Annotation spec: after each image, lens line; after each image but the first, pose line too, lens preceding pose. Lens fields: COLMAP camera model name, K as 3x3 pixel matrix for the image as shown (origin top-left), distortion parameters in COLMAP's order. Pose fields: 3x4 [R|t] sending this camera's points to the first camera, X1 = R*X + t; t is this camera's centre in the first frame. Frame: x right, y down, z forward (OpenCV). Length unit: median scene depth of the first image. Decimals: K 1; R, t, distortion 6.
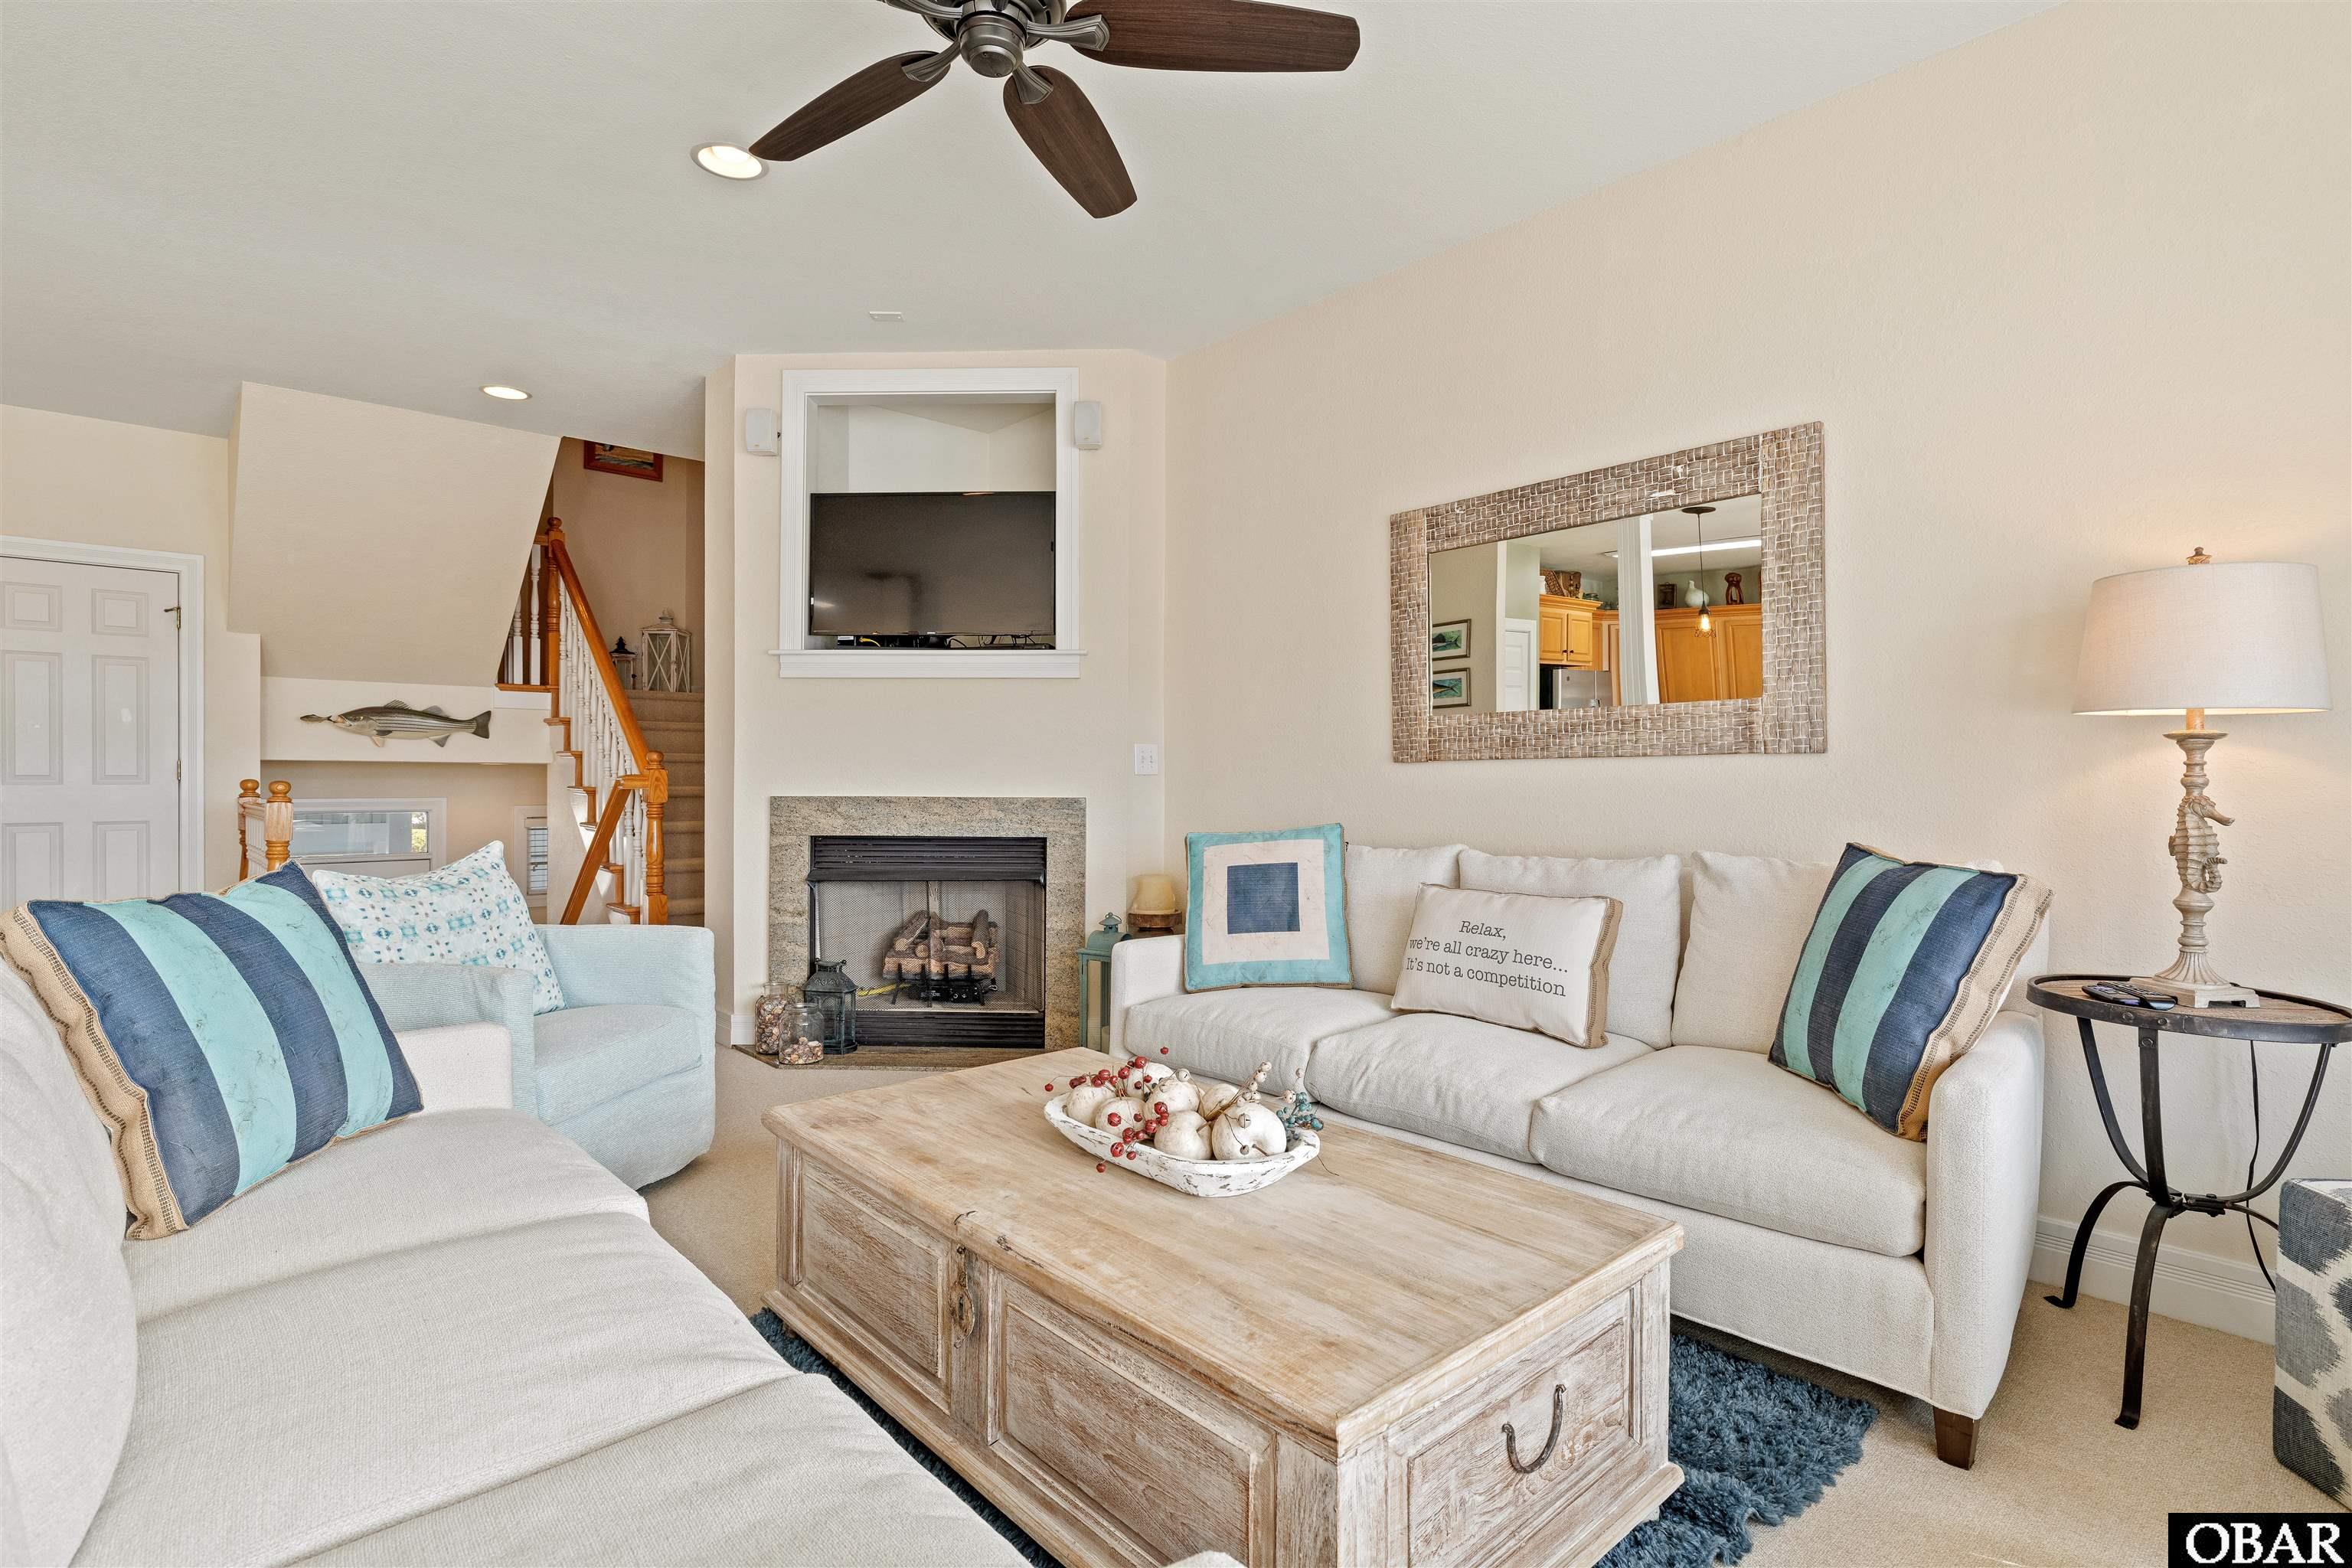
lens RADIAL K [[1160.4, 0, 1176.0], [0, 1160.4, 784.0], [0, 0, 1]] dist [-0.004713, -0.000017]
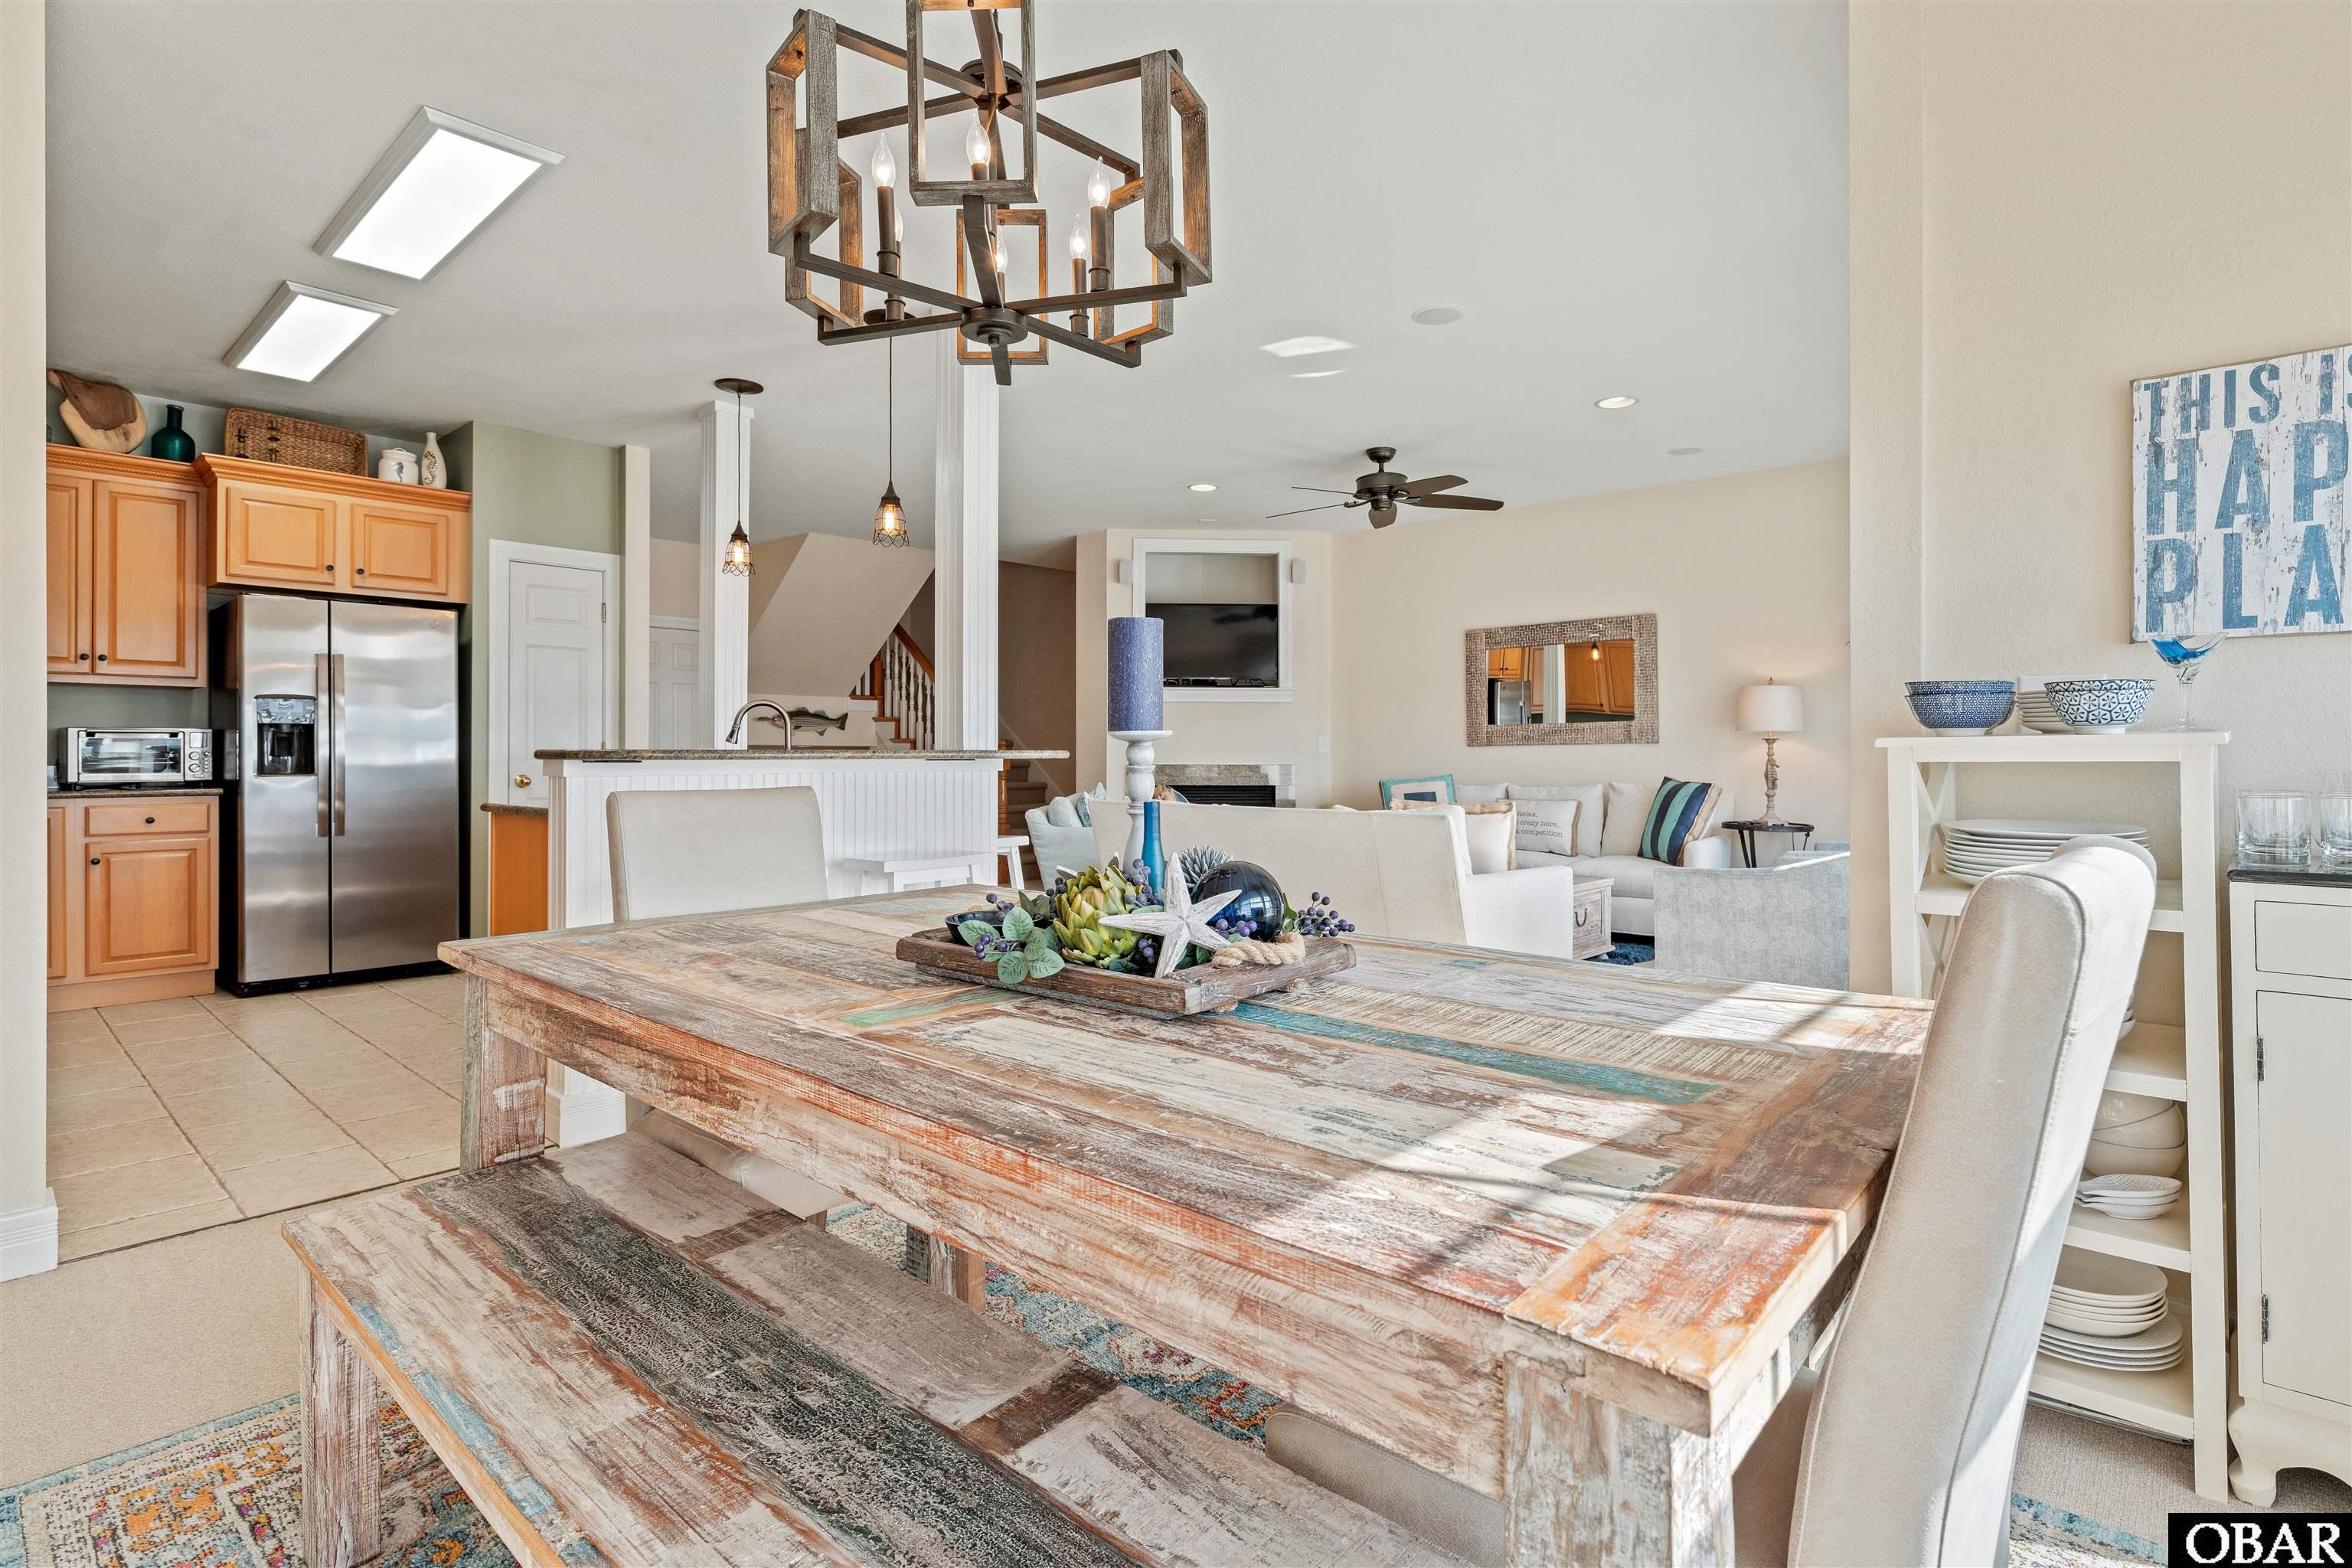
lens RADIAL K [[1157.4, 0, 1181.6], [0, 1157.4, 763.1], [0, 0, 1]] dist [-0.001965, -0.000152]
pose [[0.994632, -0.007462, 0.103206, -0.607742], [0.006791, 0.999953, 0.006849, -0.005865], [-0.103253, -0.006111, 0.994636, -1.162506]]
